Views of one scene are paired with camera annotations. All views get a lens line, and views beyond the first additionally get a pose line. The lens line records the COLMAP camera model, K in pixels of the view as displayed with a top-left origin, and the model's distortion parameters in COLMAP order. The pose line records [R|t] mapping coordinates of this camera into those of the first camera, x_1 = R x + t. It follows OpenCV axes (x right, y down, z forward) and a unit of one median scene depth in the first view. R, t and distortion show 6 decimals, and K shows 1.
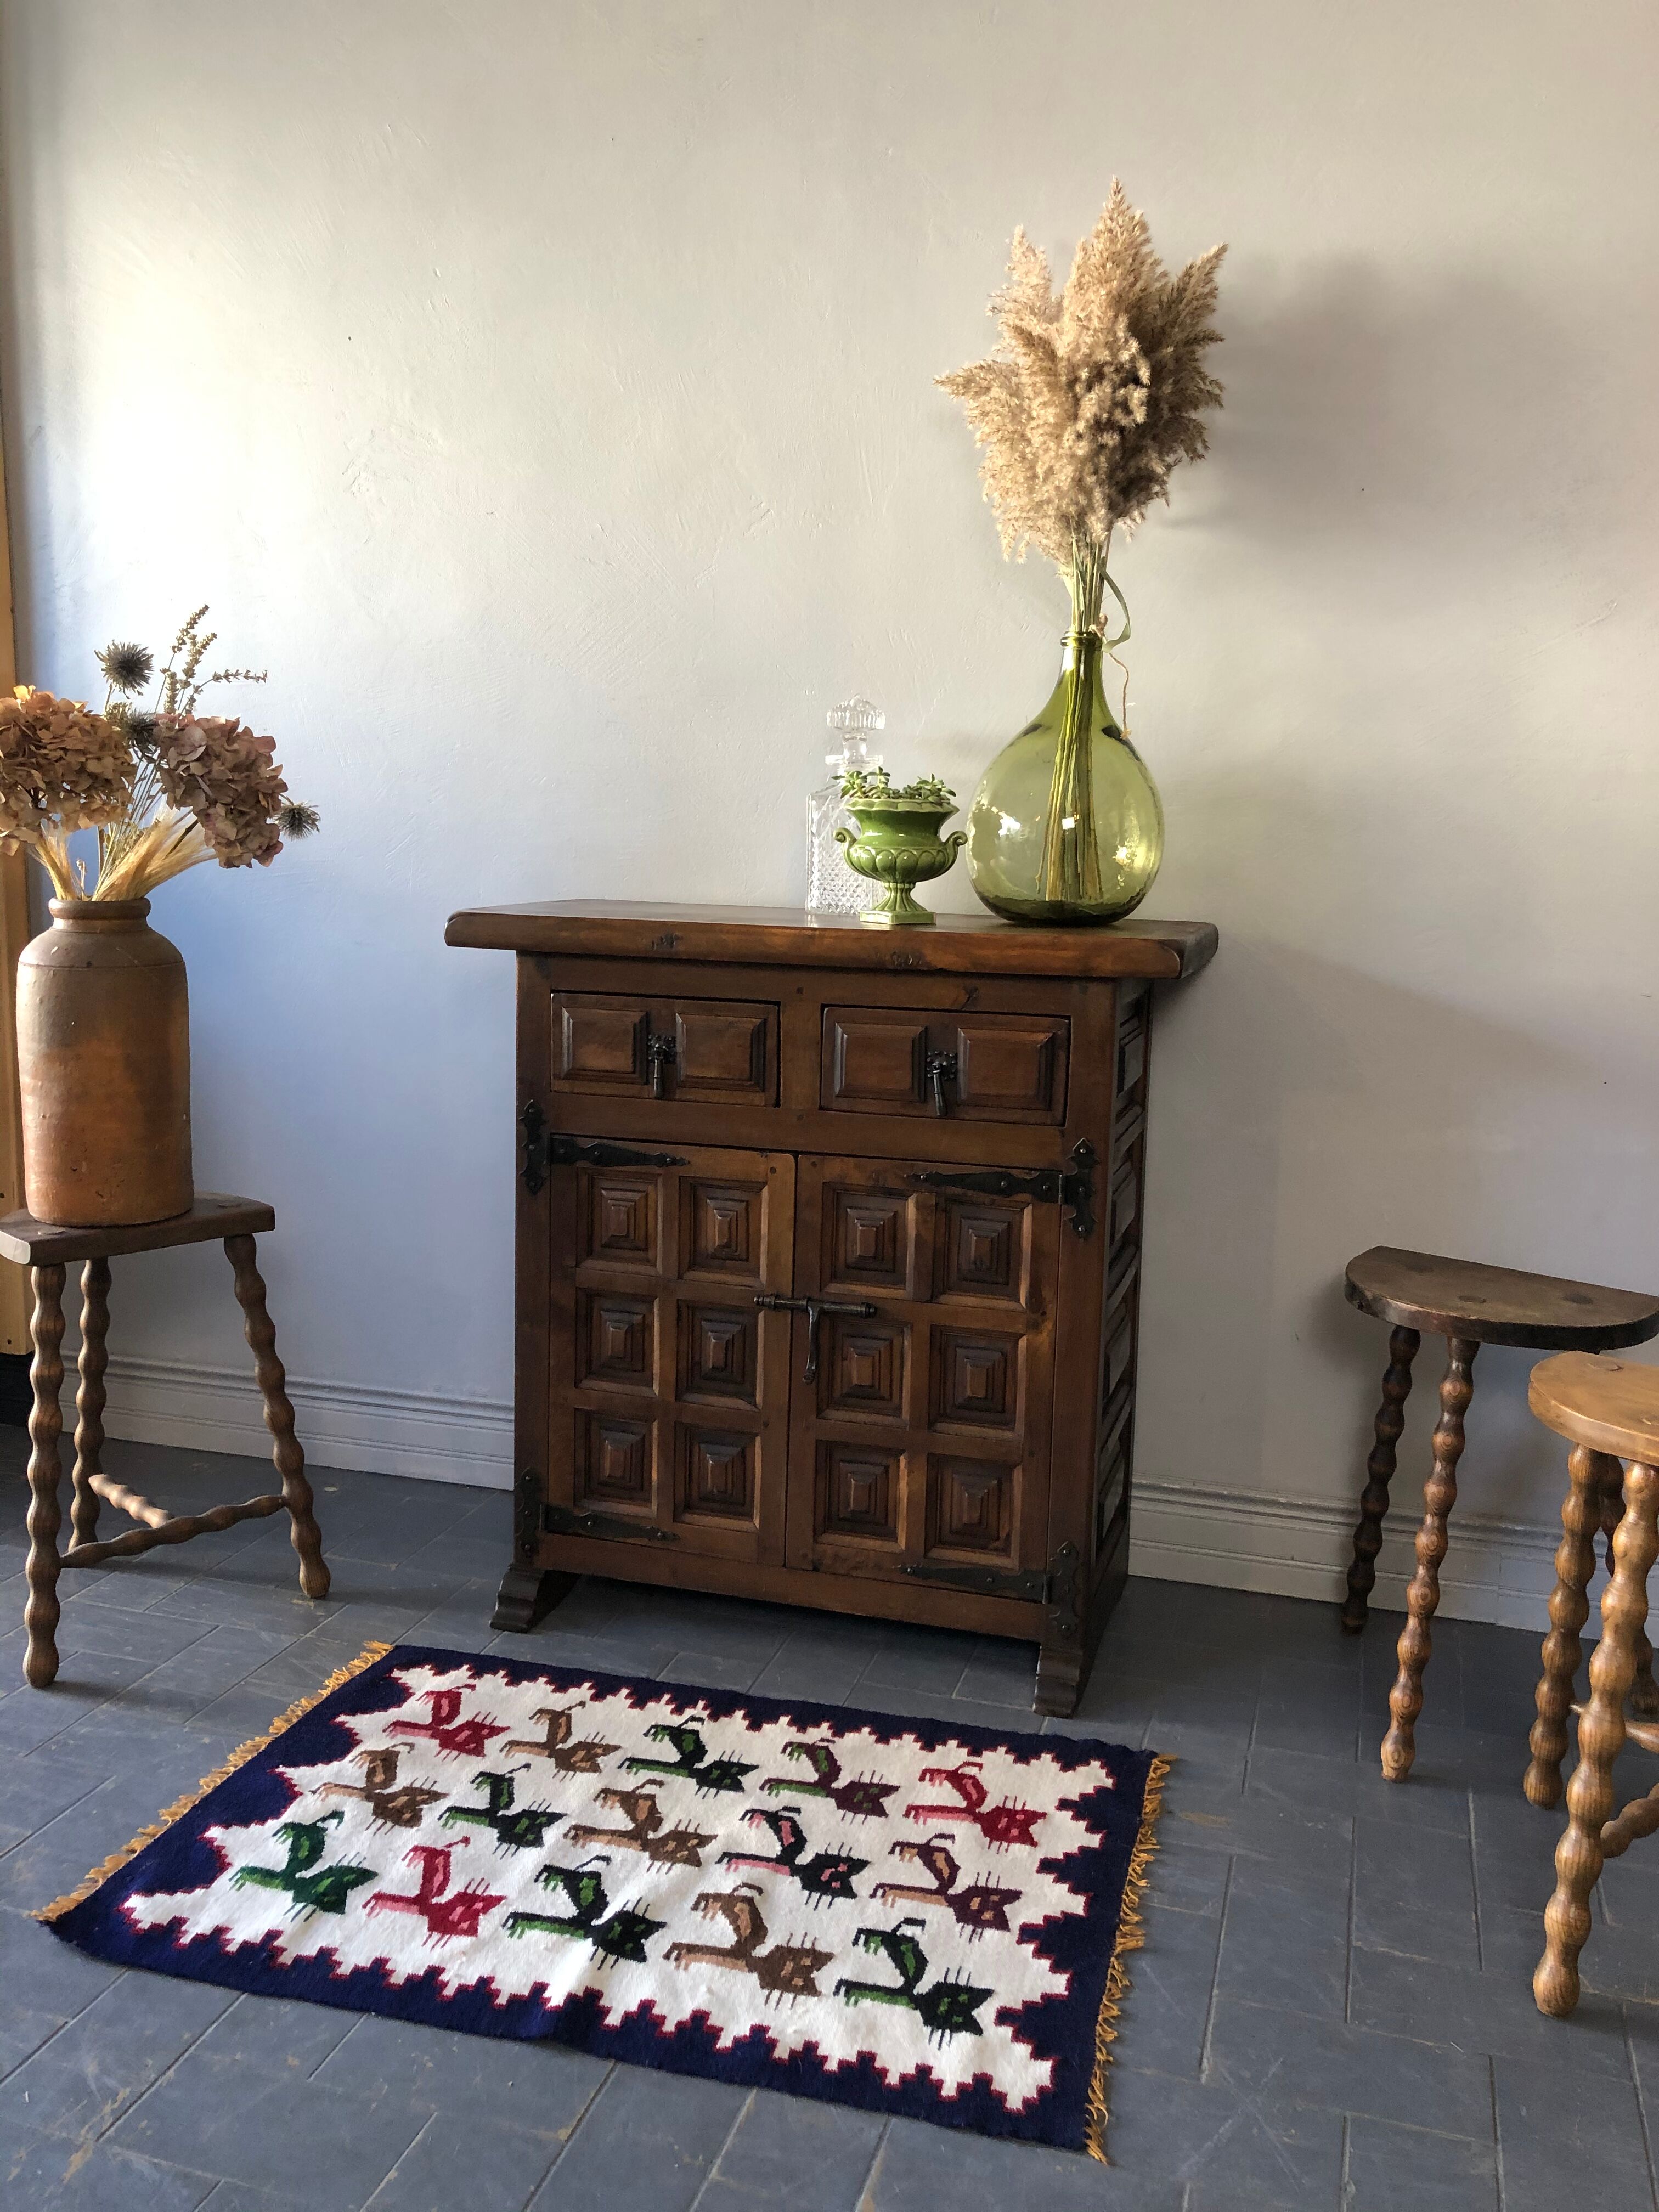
lens RADIAL K [[1798.4, 0, 846.6], [0, 1798.4, 1113.9], [0, 0, 1]] dist [0.033732, -0.039308]
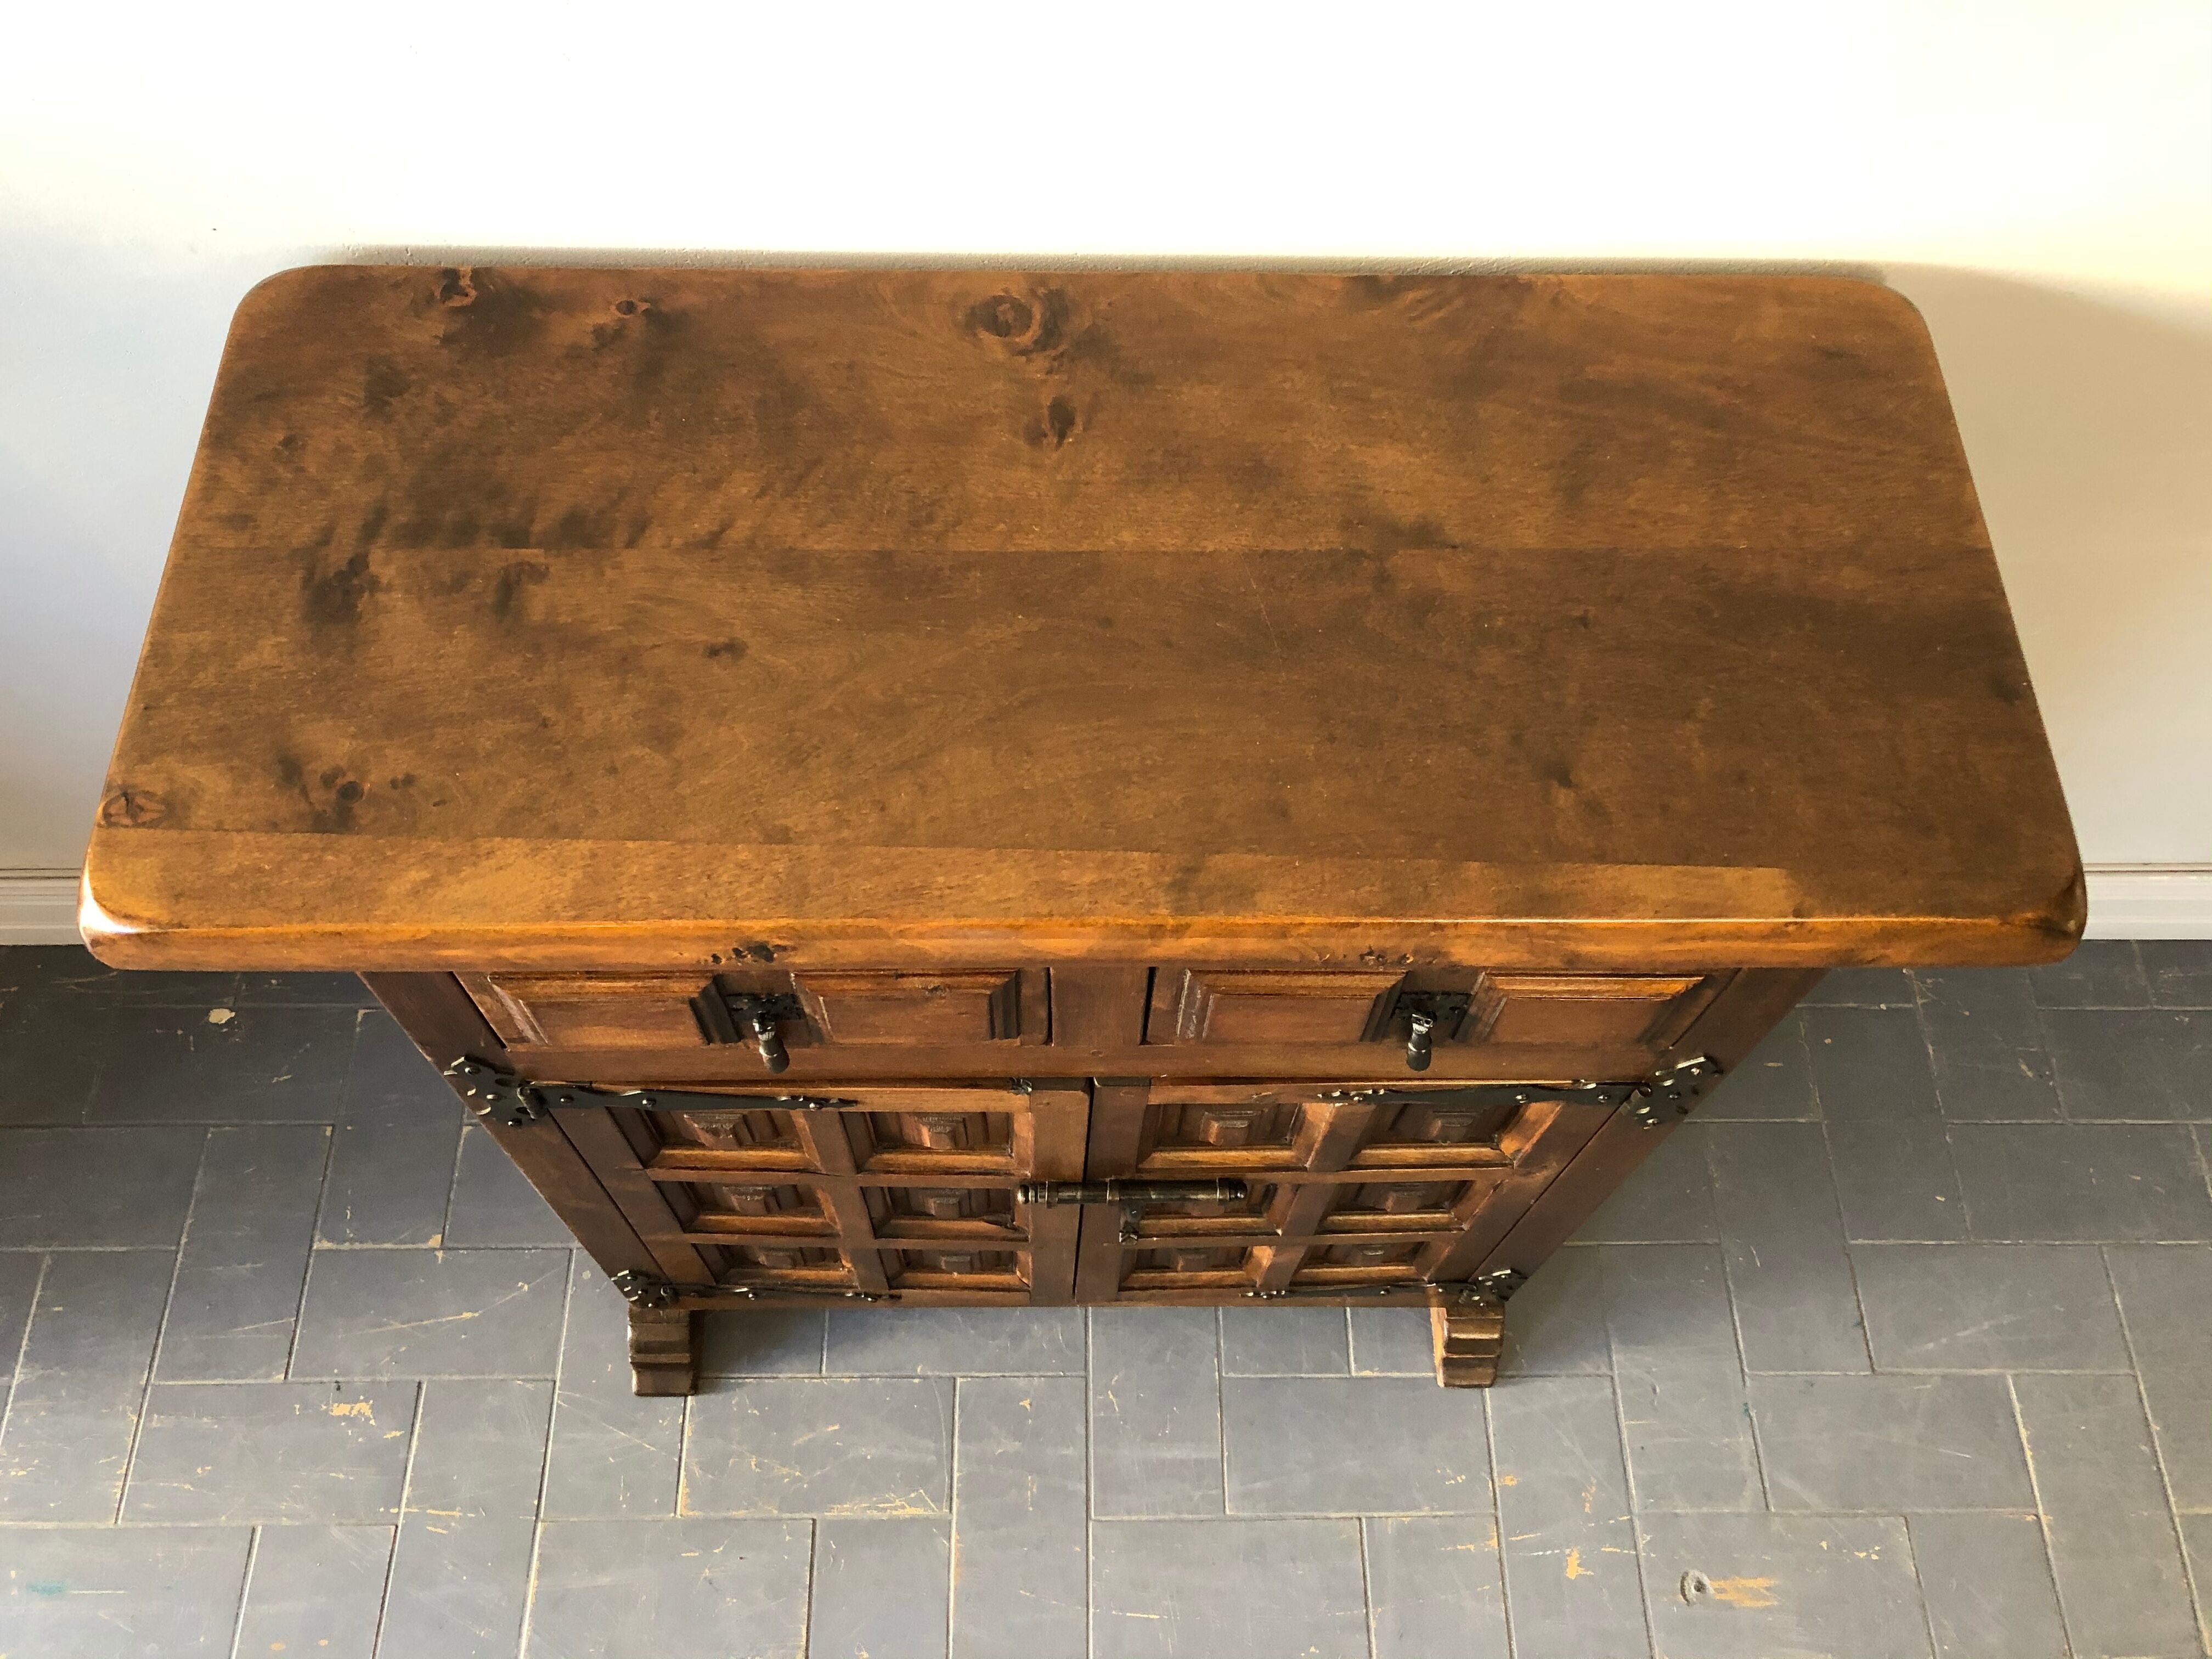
lens RADIAL K [[1798.4, 0, 1094.9], [0, 1798.4, 824.6], [0, 0, 1]] dist [0.033732, -0.039308]
pose [[0.957044, -0.255638, 0.136803, -0.075699], [0.044333, 0.595306, 0.802275, -0.410385], [-0.286532, -0.761748, 0.581067, 0.771928]]
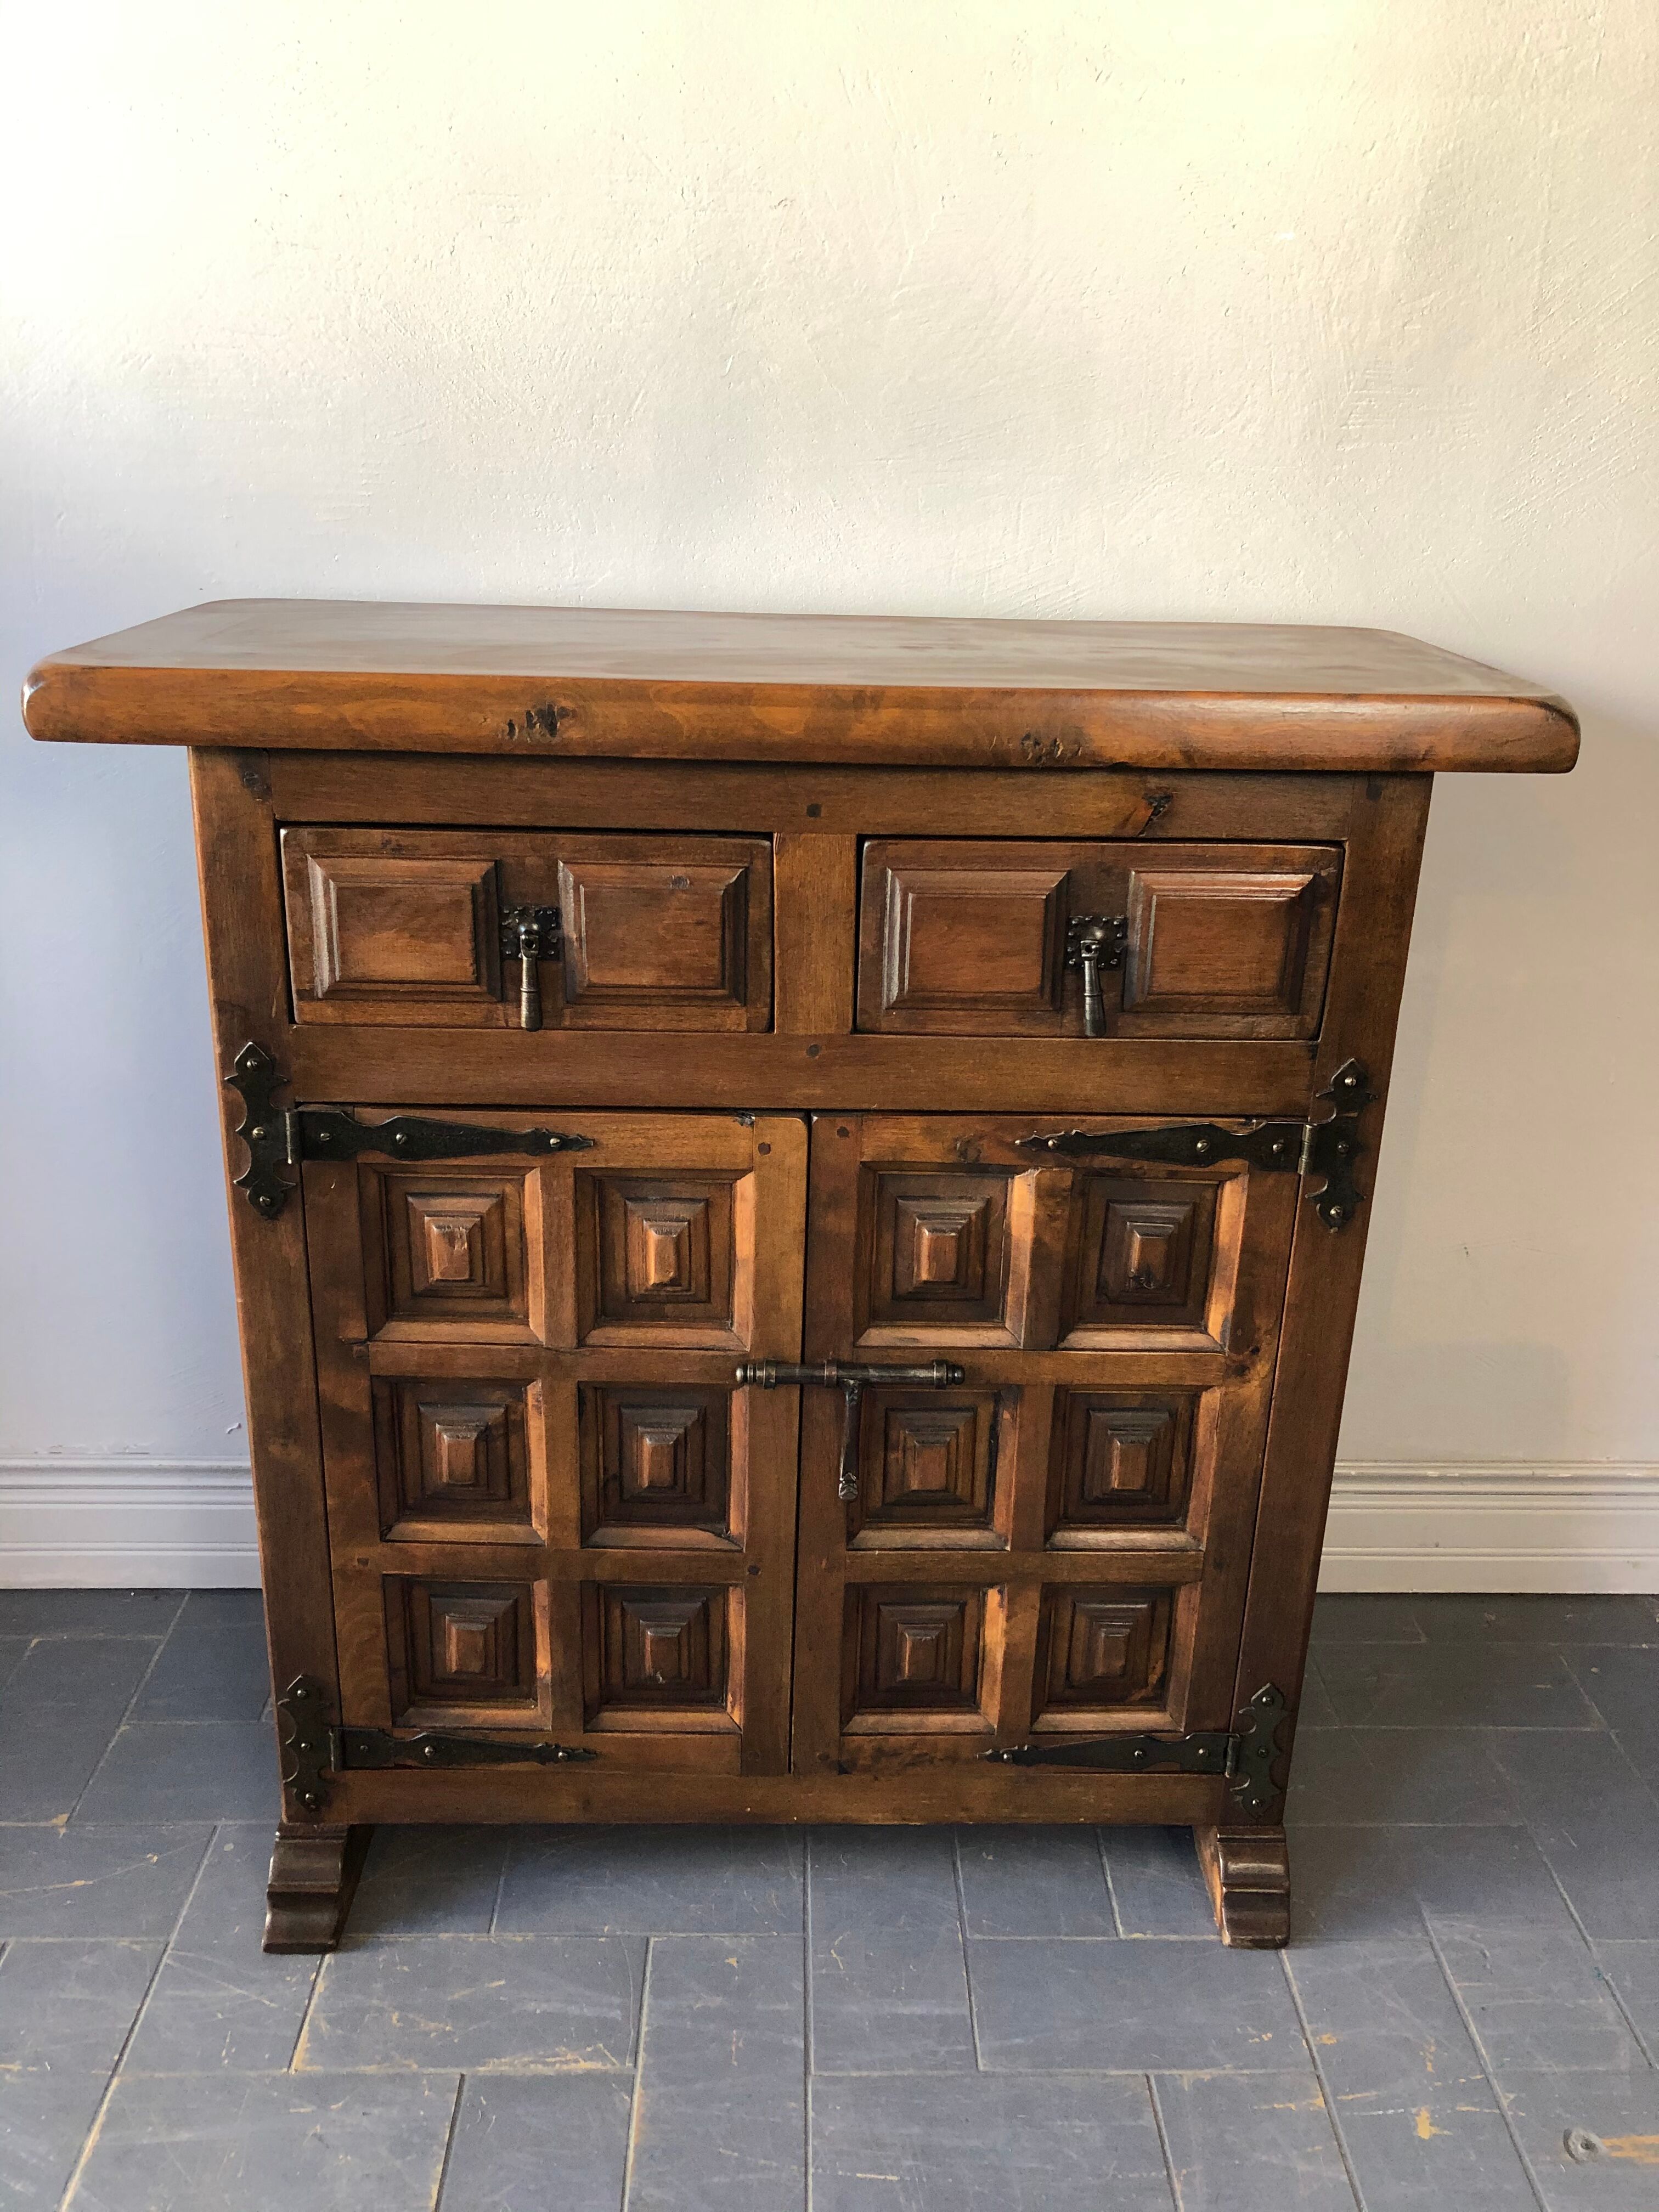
lens RADIAL K [[1798.4, 0, 836.2], [0, 1798.4, 1097.5], [0, 0, 1]] dist [0.033732, -0.039308]
pose [[0.952828, -0.104645, 0.284901, -0.172200], [0.045177, 0.977126, 0.207809, -0.093779], [-0.300131, -0.185135, 0.935760, 0.499282]]
